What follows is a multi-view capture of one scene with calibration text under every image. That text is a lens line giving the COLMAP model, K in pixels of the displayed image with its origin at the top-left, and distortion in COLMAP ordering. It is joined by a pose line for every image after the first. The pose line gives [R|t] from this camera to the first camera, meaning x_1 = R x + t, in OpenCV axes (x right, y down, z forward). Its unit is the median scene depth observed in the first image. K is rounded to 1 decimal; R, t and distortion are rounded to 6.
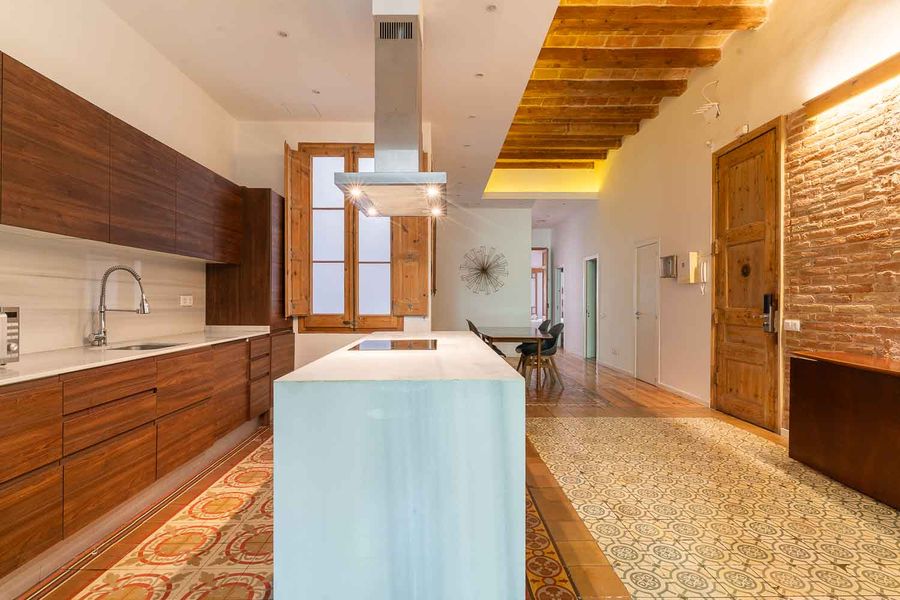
lens RADIAL K [[437.6, 0, 453.2], [0, 437.6, 294.9], [0, 0, 1]] dist [-0.001540, -0.000422]
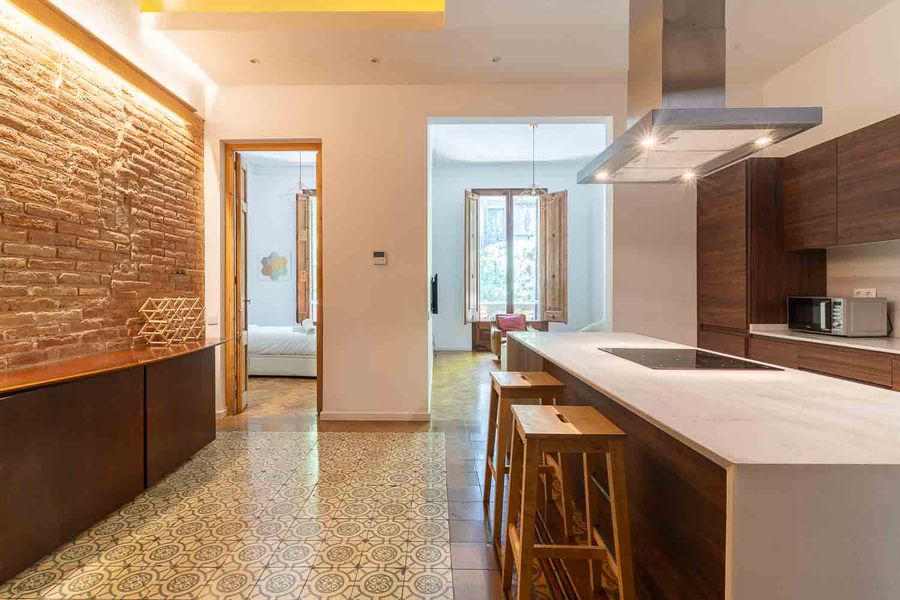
lens RADIAL K [[437.6, 0, 430.7], [0, 437.6, 293.5], [0, 0, 1]] dist [-0.001540, -0.000422]
pose [[-0.999005, -0.001010, 0.044584, 0.144815], [-0.001170, 0.999993, -0.003566, 0.006821], [-0.044580, -0.003615, -0.998999, 1.037280]]
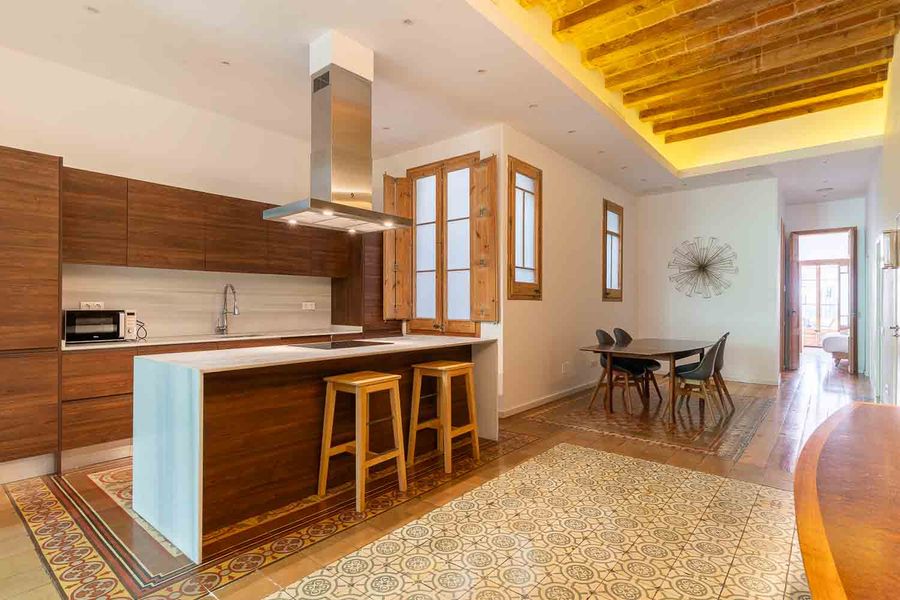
lens RADIAL K [[463.8, 0, 450.5], [0, 463.8, 293.5], [0, 0, 1]] dist [0.009910, -0.004011]
pose [[0.749661, -0.017215, -0.661598, 0.545639], [0.008768, 0.999832, -0.016082, 0.000703], [0.661764, 0.006255, 0.749687, 0.157689]]
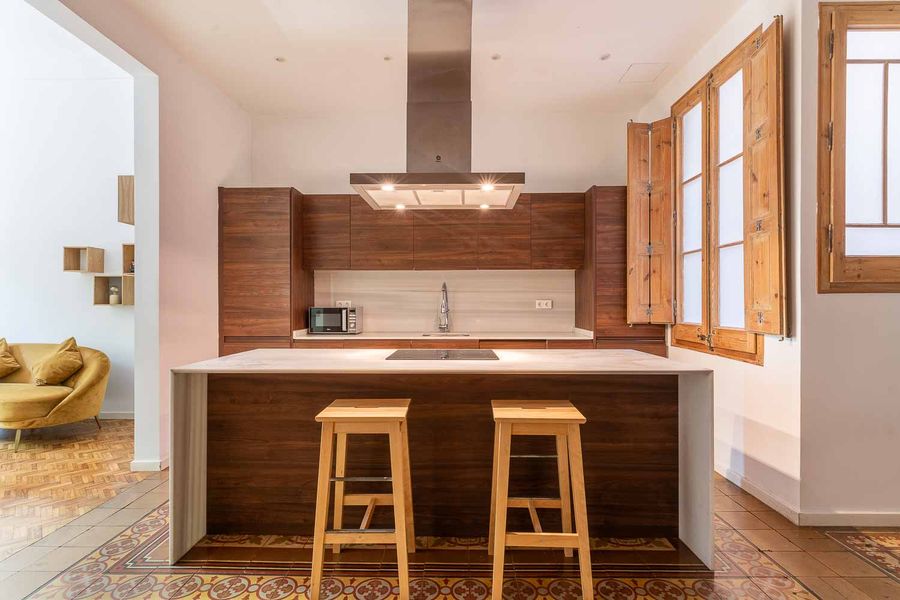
lens RADIAL K [[437.6, 0, 450.3], [0, 437.6, 301.0], [0, 0, 1]] dist [-0.001540, -0.000422]
pose [[-0.053892, -0.003125, -0.998542, 0.466475], [0.013019, 0.999908, -0.003832, 0.003895], [0.998462, -0.013206, -0.053846, 0.640269]]
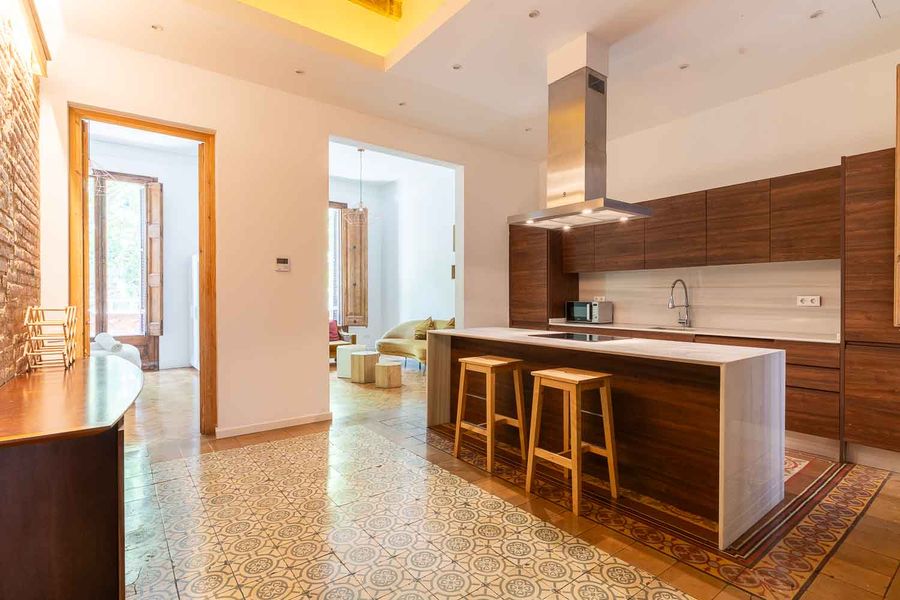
lens RADIAL K [[437.6, 0, 447.0], [0, 437.6, 300.0], [0, 0, 1]] dist [-0.001540, -0.000422]
pose [[-0.816884, 0.002103, -0.576798, 0.519929], [0.004966, 0.999982, -0.003388, 0.007982], [0.576780, -0.005632, -0.816880, 1.067073]]
